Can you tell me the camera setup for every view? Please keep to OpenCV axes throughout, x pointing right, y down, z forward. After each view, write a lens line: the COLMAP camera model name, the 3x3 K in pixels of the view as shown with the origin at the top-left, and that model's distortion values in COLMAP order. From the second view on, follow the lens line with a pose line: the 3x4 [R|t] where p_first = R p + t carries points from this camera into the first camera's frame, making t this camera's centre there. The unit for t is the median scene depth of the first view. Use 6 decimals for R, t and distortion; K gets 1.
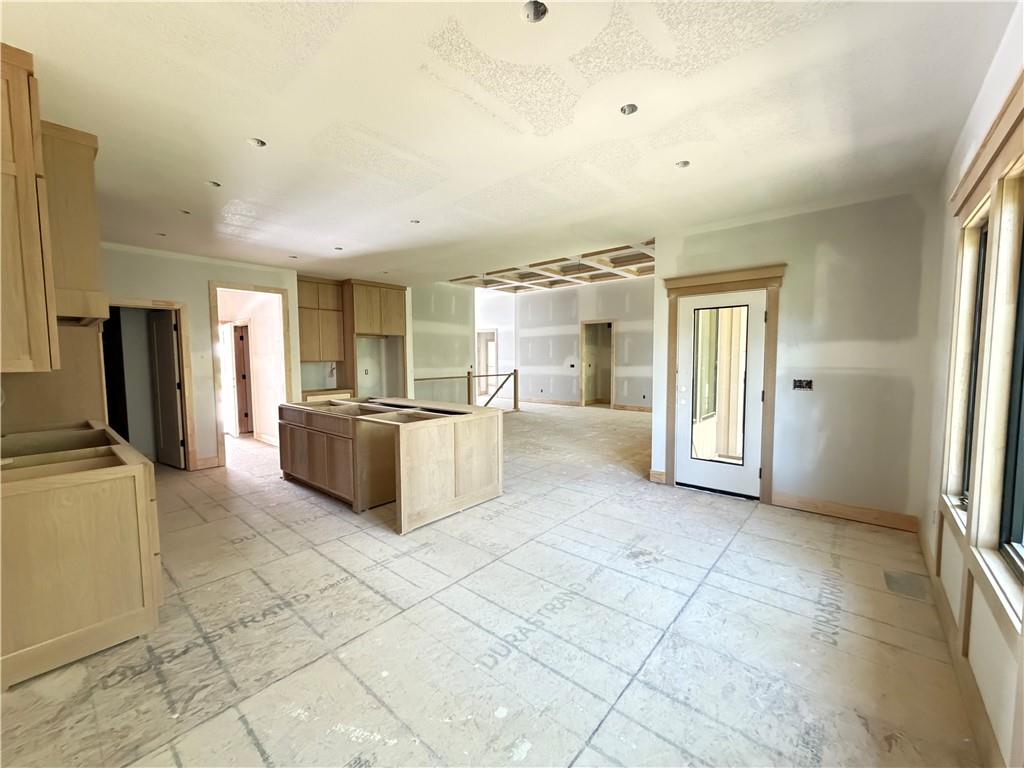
lens RADIAL K [[410.5, 0, 512.6], [0, 410.5, 383.7], [0, 0, 1]] dist [-0.001337, 0.000307]
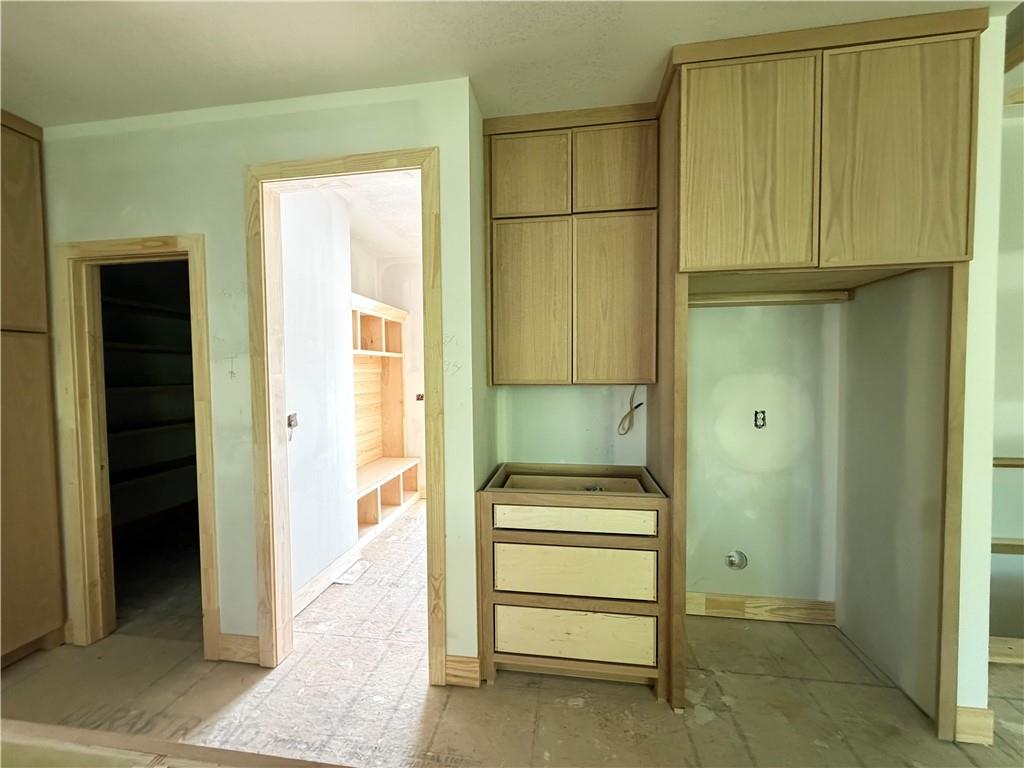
lens RADIAL K [[410.5, 0, 511.9], [0, 410.5, 385.3], [0, 0, 1]] dist [-0.001337, 0.000307]
pose [[0.533172, 0.031982, -0.845402, -0.584466], [-0.047553, 0.998838, 0.007796, -0.136723], [0.844670, 0.036045, 0.534073, 2.000869]]
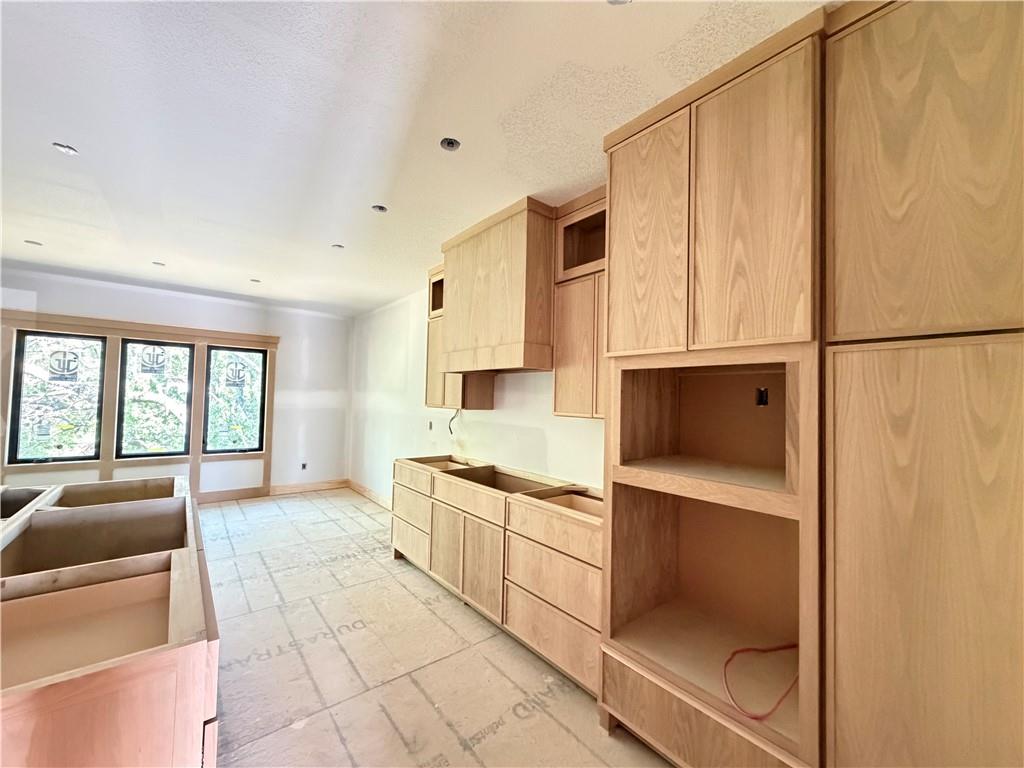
lens RADIAL K [[410.5, 0, 512.3], [0, 410.5, 384.3], [0, 0, 1]] dist [-0.001337, 0.000307]
pose [[-0.983491, -0.011703, 0.180581, -1.348555], [-0.007054, 0.999627, 0.026366, -0.145939], [-0.180822, 0.024657, -0.983207, 2.101374]]
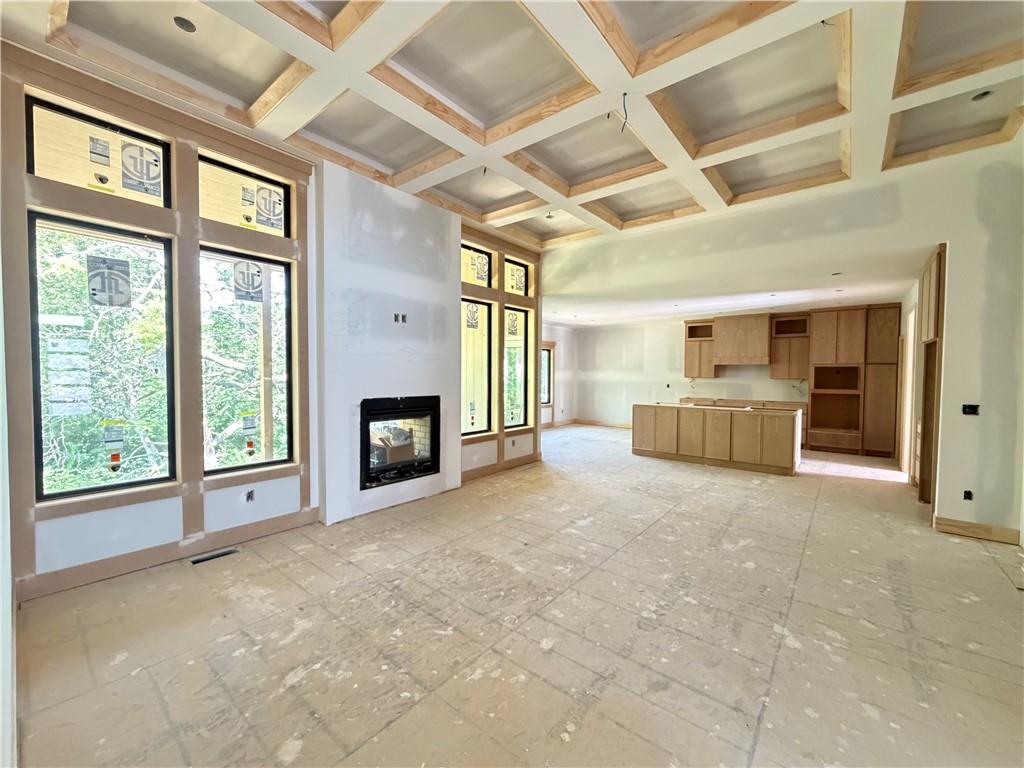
lens RADIAL K [[410.5, 0, 511.9], [0, 410.5, 384.9], [0, 0, 1]] dist [-0.001337, 0.000307]
pose [[-0.999517, -0.001328, -0.031042, 0.876318], [-0.004168, 0.995785, 0.091622, -0.284803], [0.030789, 0.091708, -0.995310, 4.286643]]
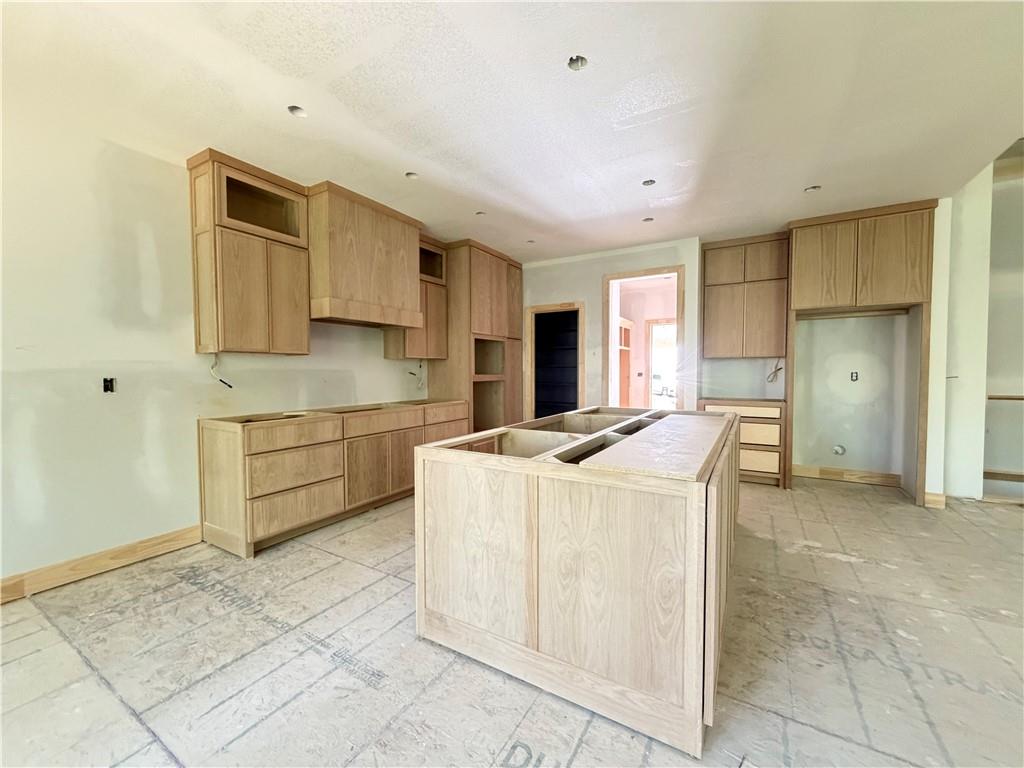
lens RADIAL K [[410.5, 0, 509.6], [0, 410.5, 382.9], [0, 0, 1]] dist [-0.001337, 0.000307]
pose [[0.163144, 0.036442, -0.985929, 0.385100], [-0.061534, 0.997748, 0.026697, -0.015622], [0.984681, 0.056313, 0.165019, 1.252287]]
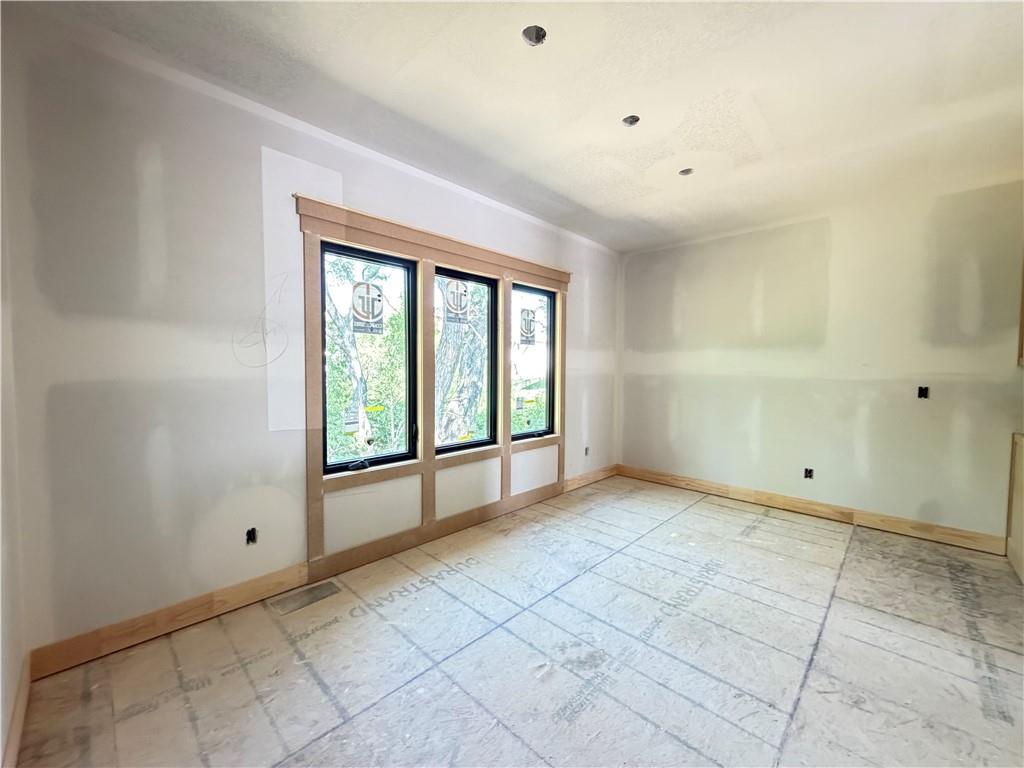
lens RADIAL K [[410.5, 0, 511.0], [0, 410.5, 386.9], [0, 0, 1]] dist [-0.001337, 0.000307]
pose [[-0.998107, -0.006065, 0.061210, 0.429271], [0.000914, 0.993554, 0.113352, -0.082338], [-0.061502, 0.113193, -0.991668, 1.763767]]
